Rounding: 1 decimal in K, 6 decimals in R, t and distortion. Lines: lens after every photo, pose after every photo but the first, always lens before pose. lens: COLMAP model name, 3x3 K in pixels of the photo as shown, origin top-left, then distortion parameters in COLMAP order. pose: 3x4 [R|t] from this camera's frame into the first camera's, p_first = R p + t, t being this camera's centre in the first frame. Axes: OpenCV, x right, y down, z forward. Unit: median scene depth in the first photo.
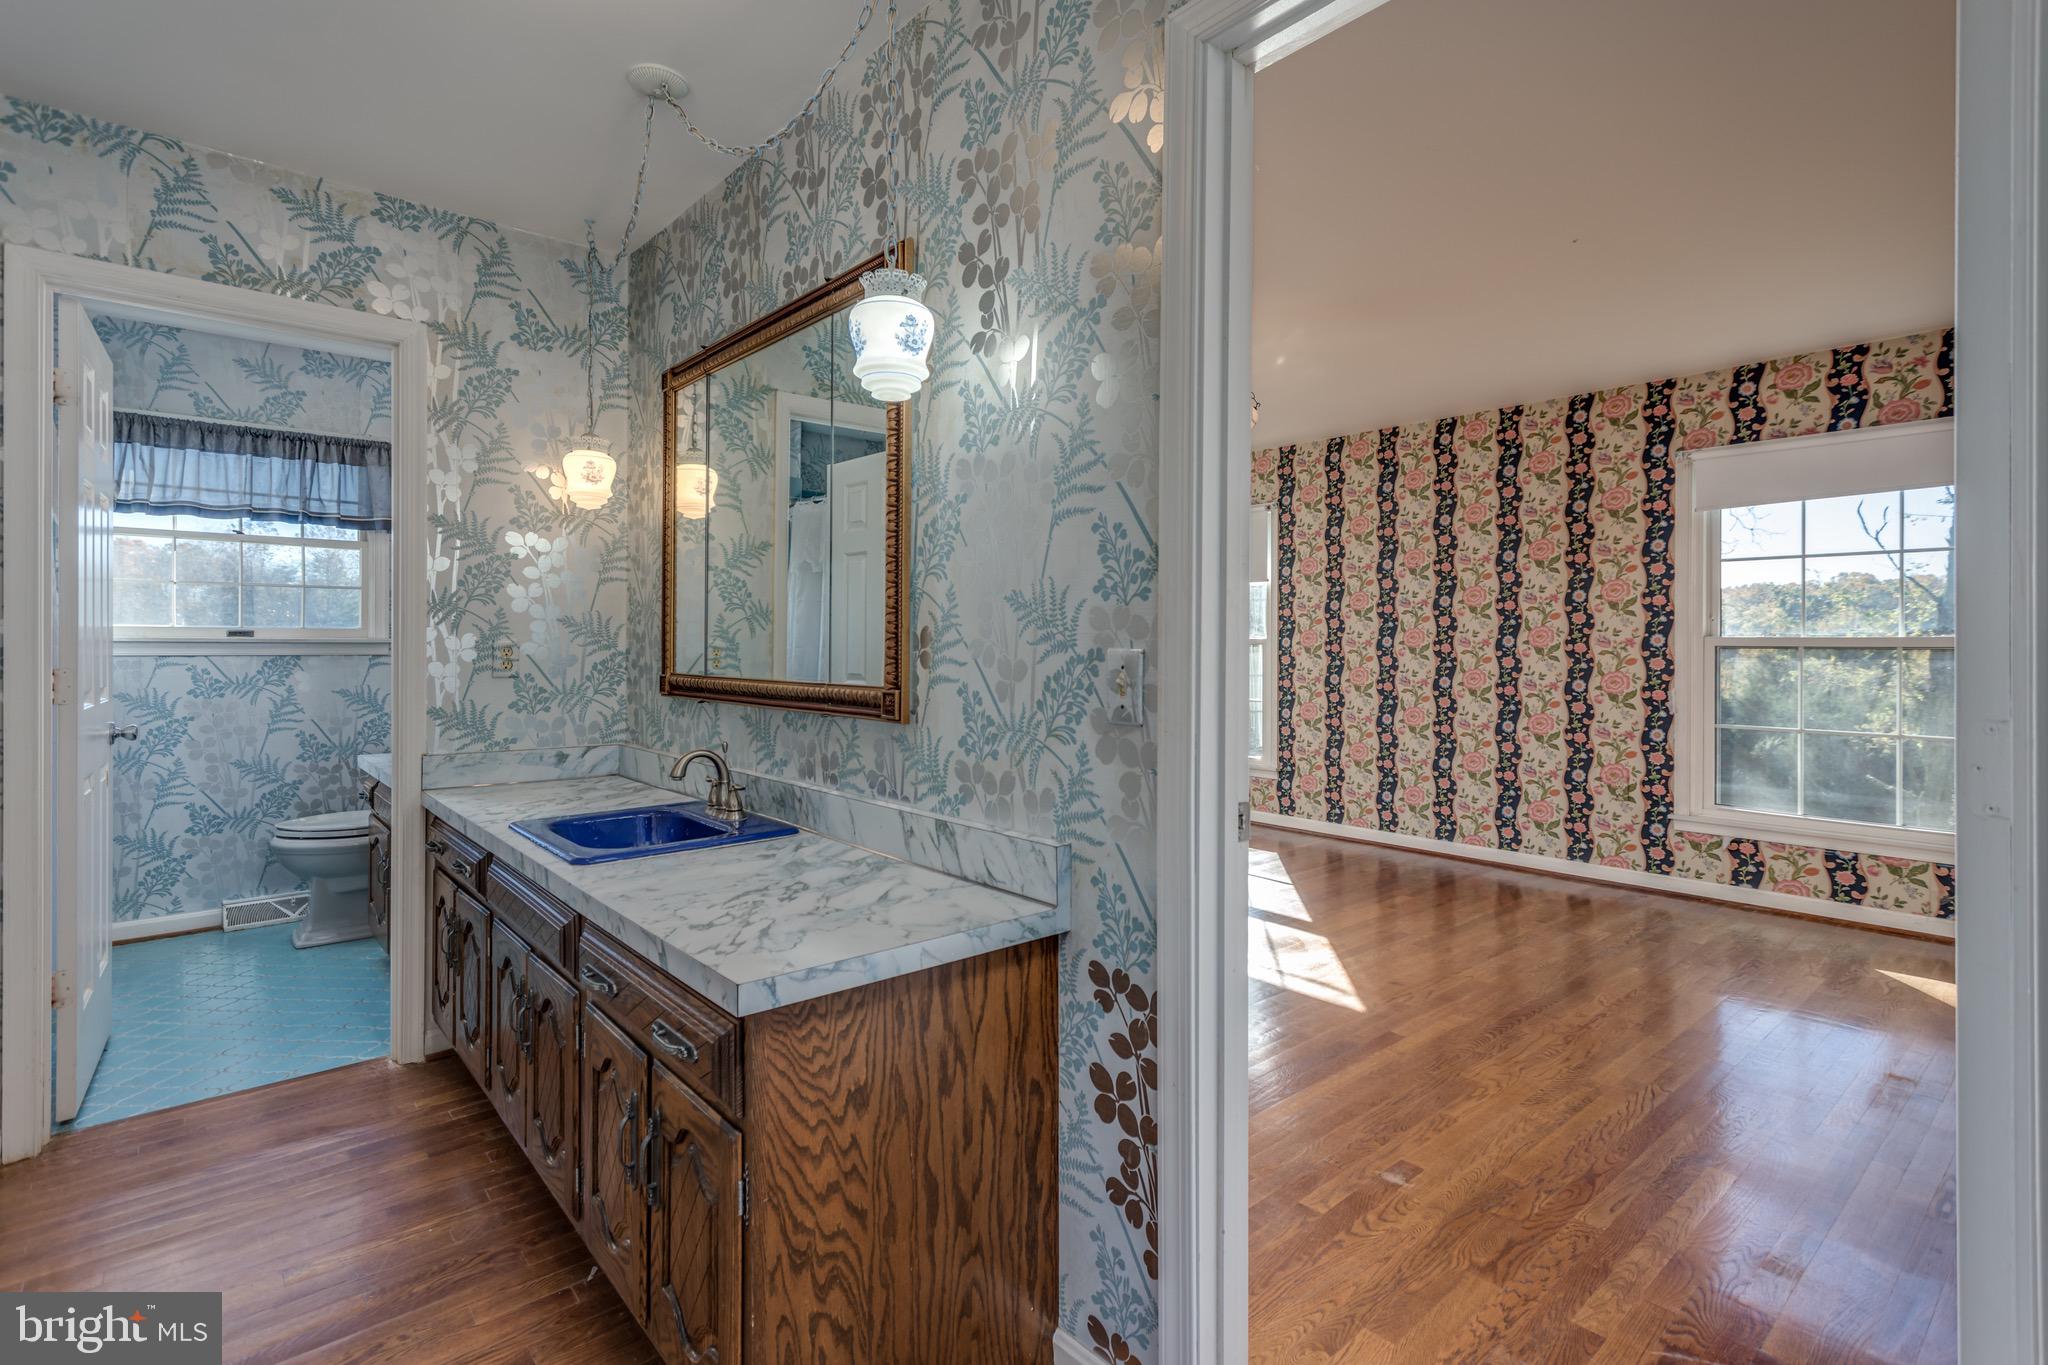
lens RADIAL K [[964.5, 0, 1034.2], [0, 964.5, 646.8], [0, 0, 1]] dist [0.000739, -0.000423]
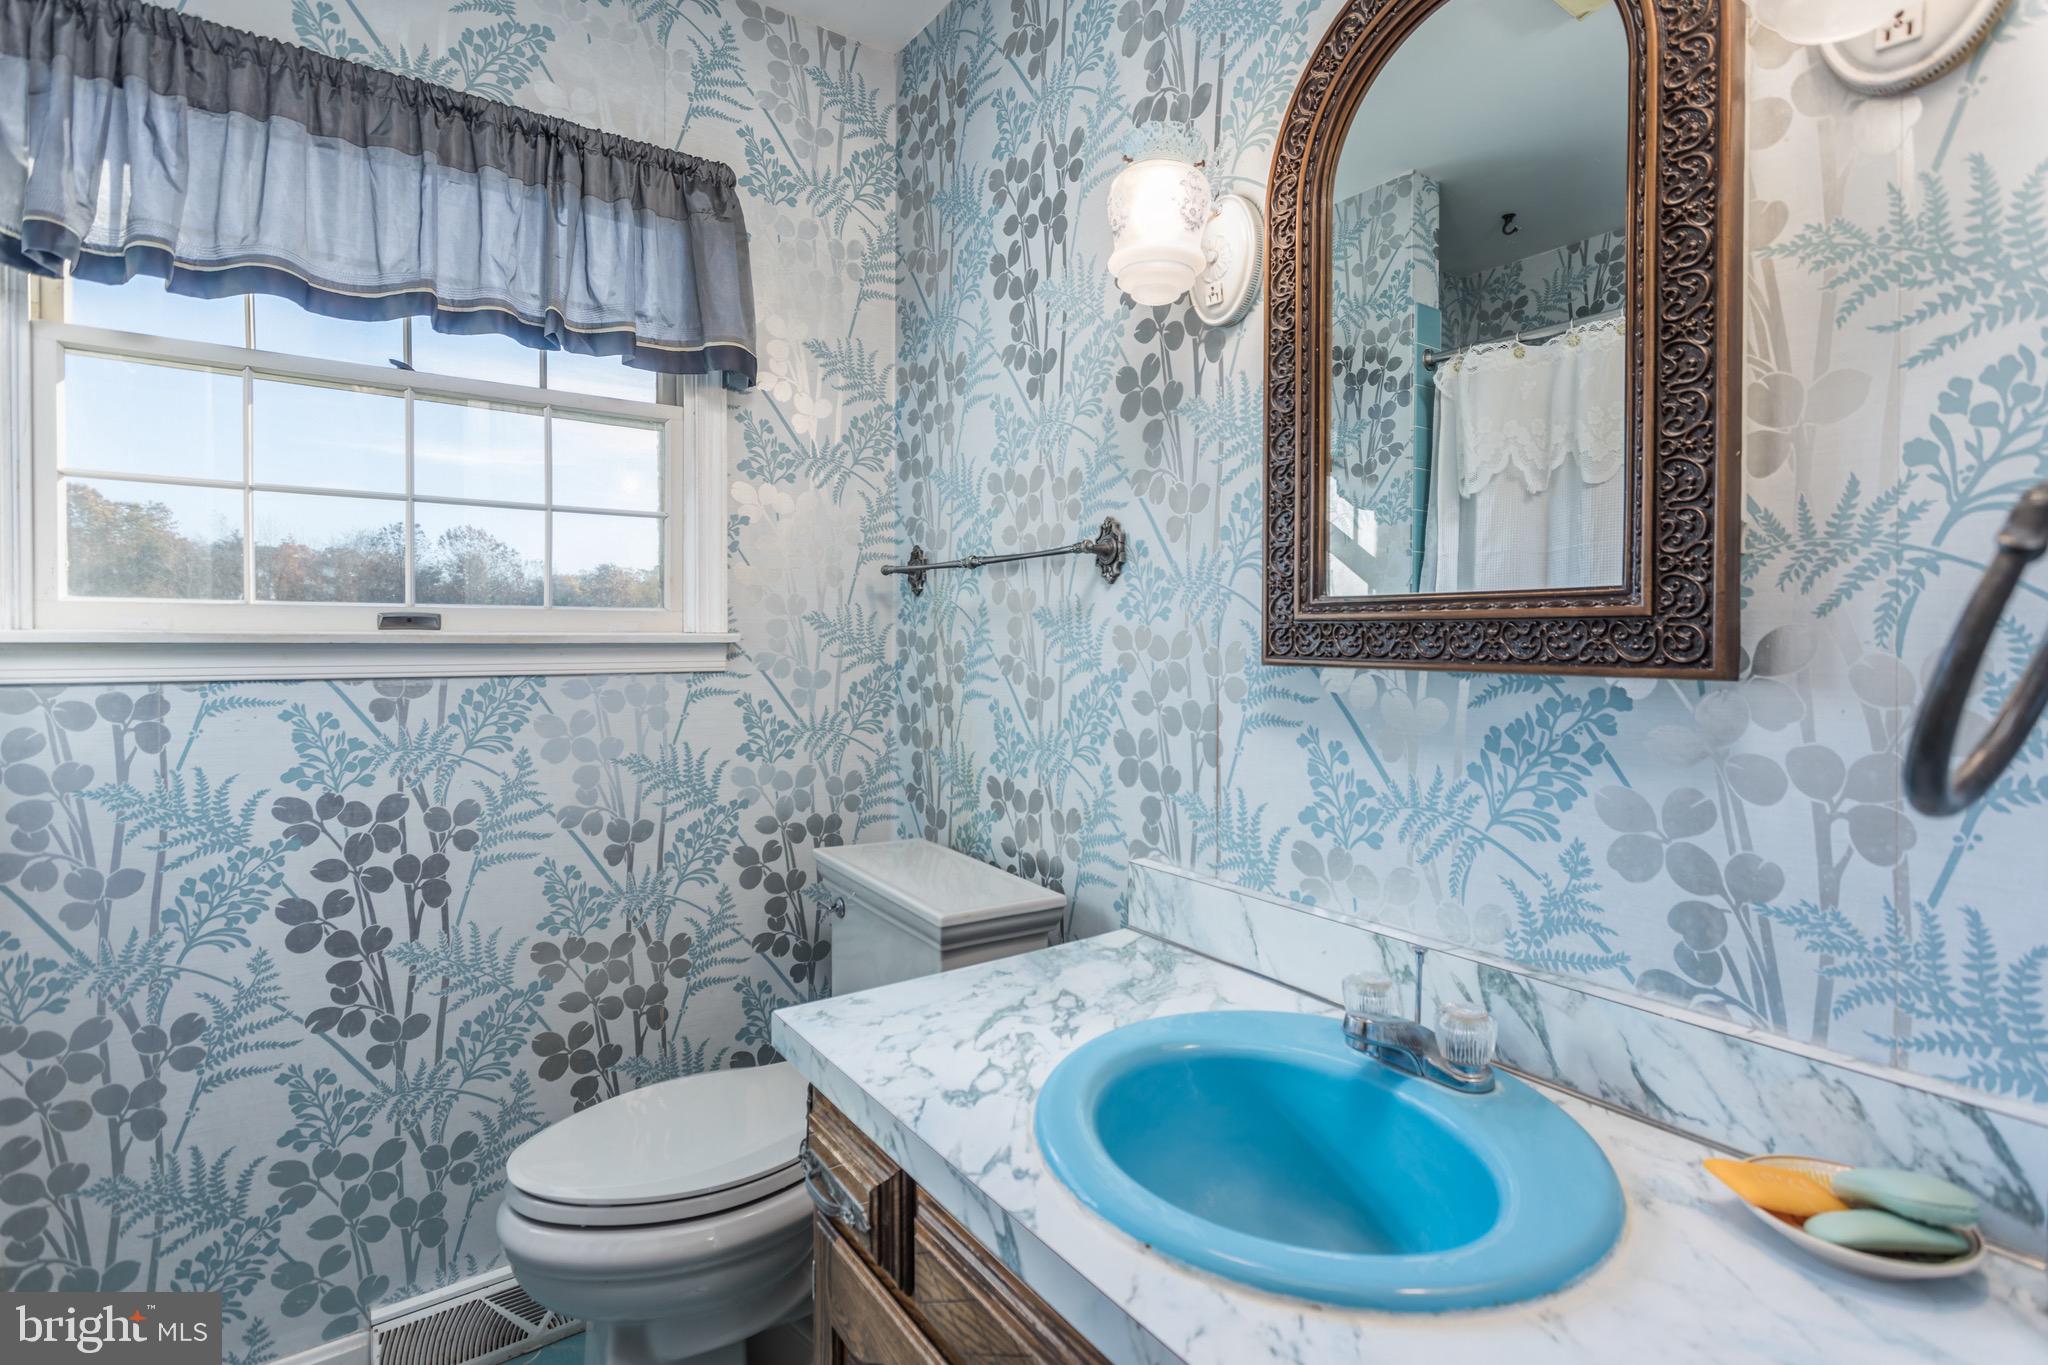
lens RADIAL K [[977.9, 0, 1016.5], [0, 977.9, 640.5], [0, 0, 1]] dist [0.011006, 0.000510]
pose [[0.997968, -0.021326, -0.060050, -0.331847], [0.020191, 0.999607, -0.019449, 0.003841], [0.060441, 0.018197, 0.998006, 0.369444]]
